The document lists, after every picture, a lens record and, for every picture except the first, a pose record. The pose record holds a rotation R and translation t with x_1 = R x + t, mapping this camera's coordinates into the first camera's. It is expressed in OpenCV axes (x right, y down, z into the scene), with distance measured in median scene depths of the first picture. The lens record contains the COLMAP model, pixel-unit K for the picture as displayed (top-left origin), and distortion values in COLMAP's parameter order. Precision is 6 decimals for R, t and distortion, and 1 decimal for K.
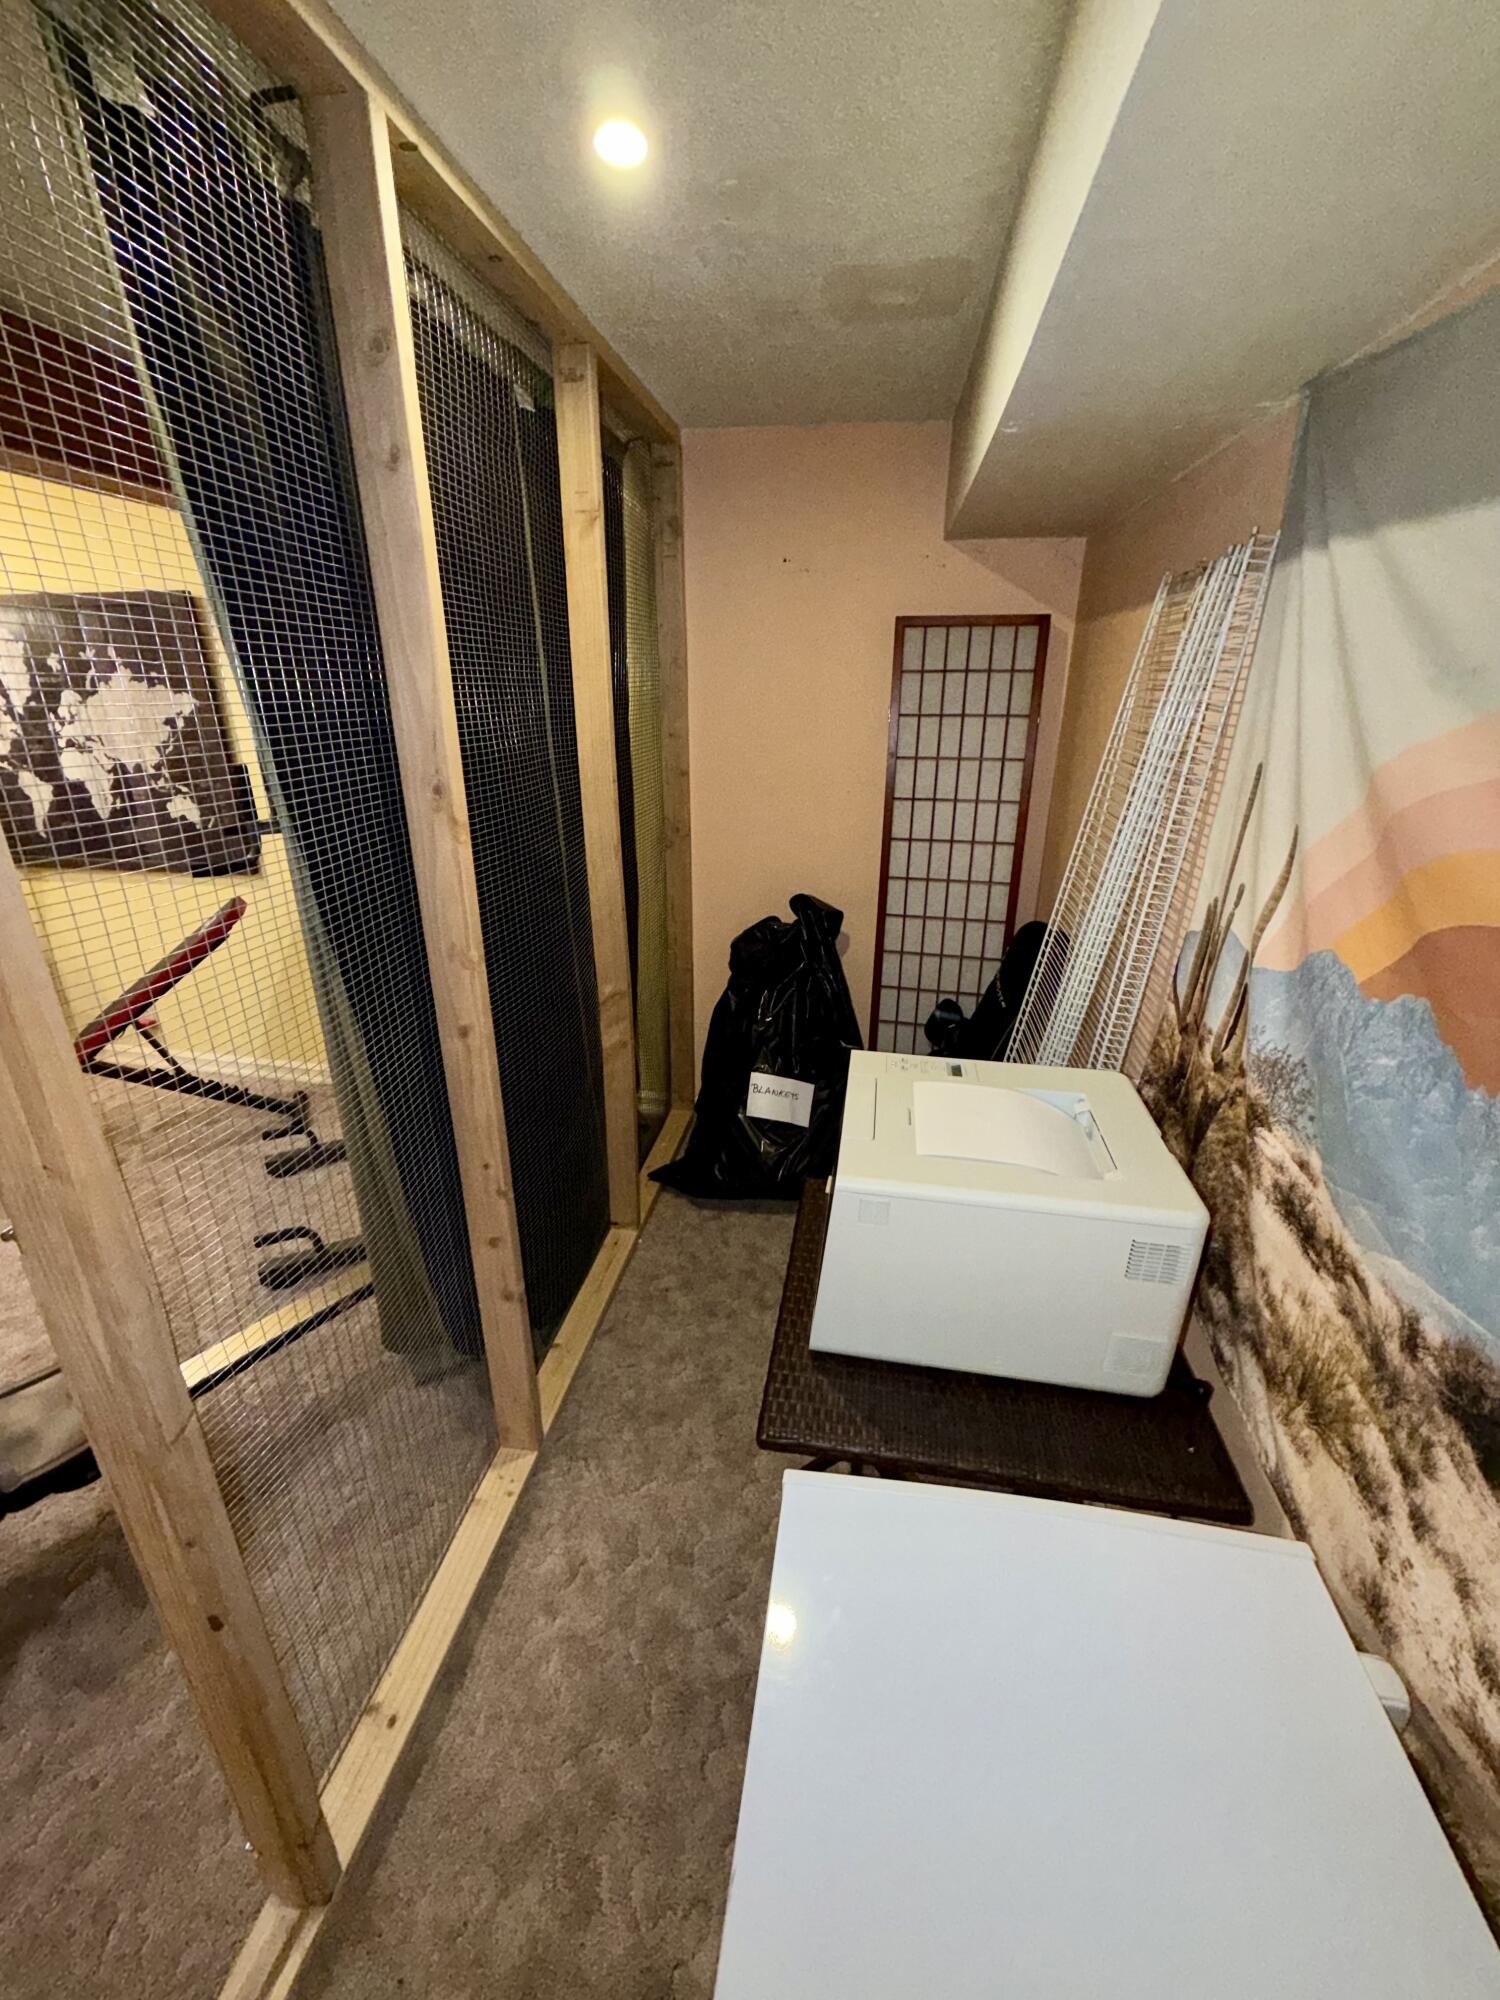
lens RADIAL K [[796.3, 0, 740.0], [0, 796.3, 995.8], [0, 0, 1]] dist [-0.002395, 0.000179]
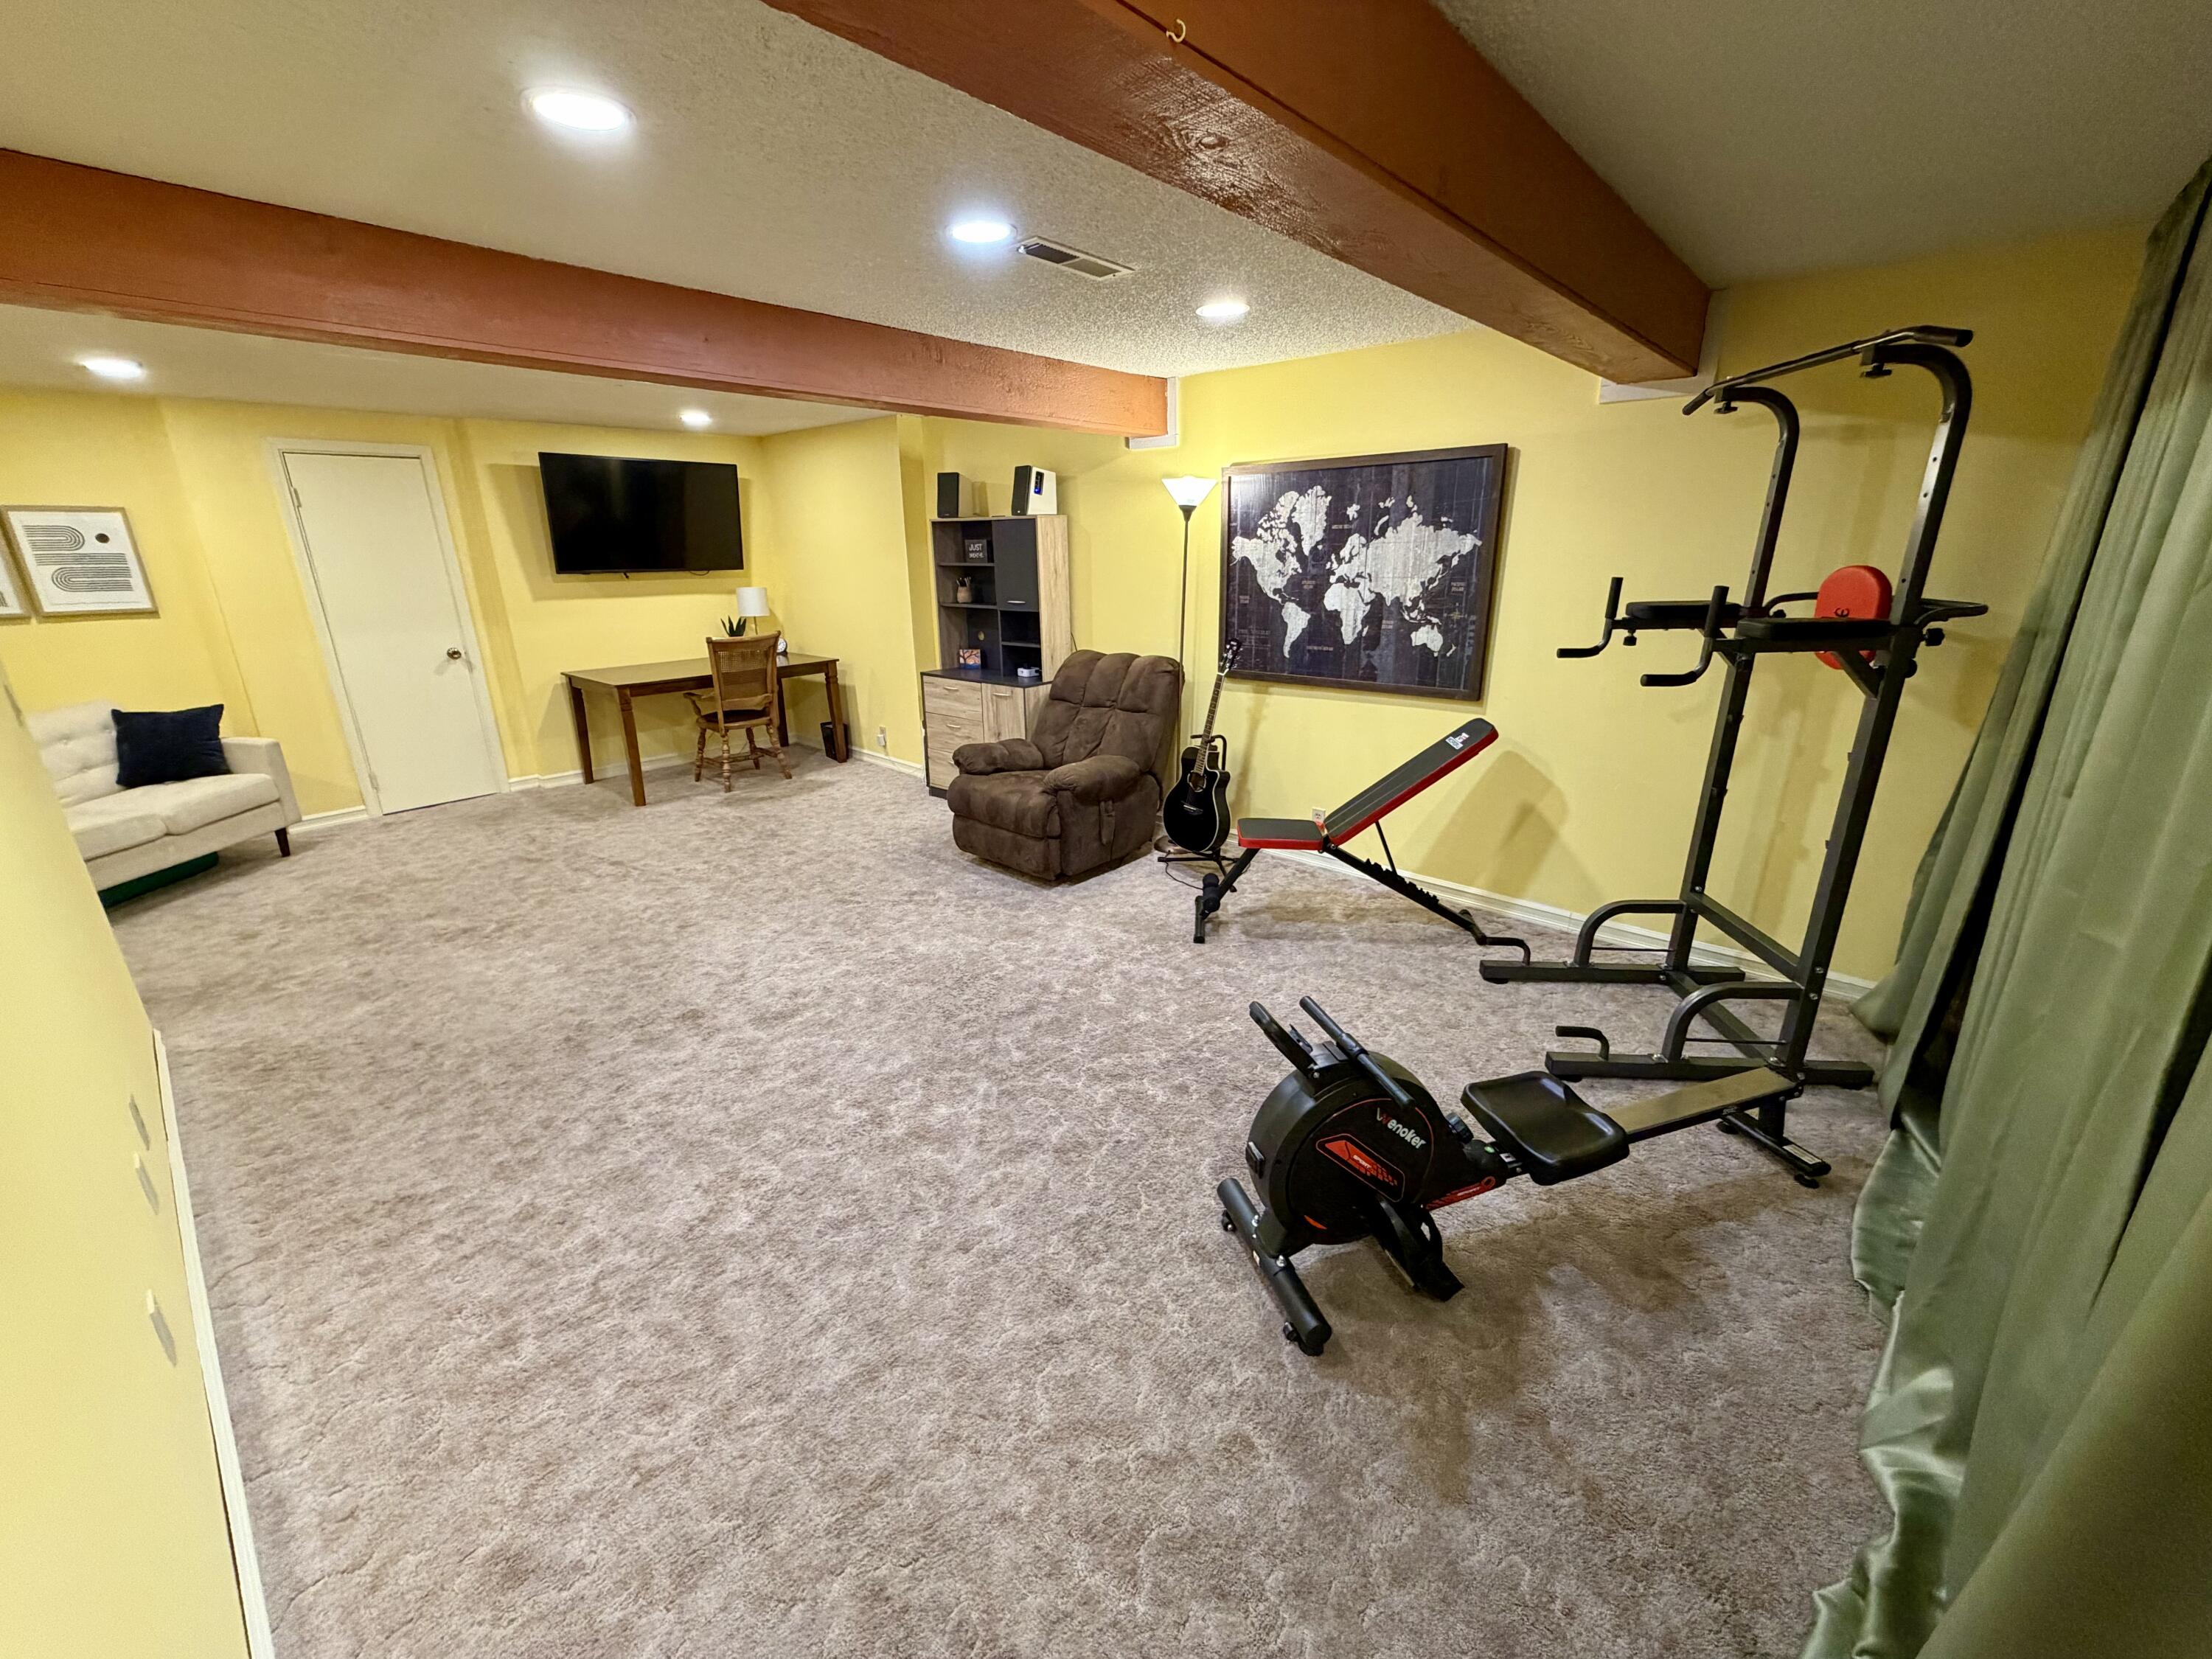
lens RADIAL K [[880.7, 0, 1109.2], [0, 880.7, 839.6], [0, 0, 1]] dist [-0.002395, 0.000179]
pose [[0.852465, 0.150702, -0.500592, -0.428594], [-0.171990, 0.985092, 0.003675, 0.115954], [0.493683, 0.082964, 0.865676, -0.265126]]
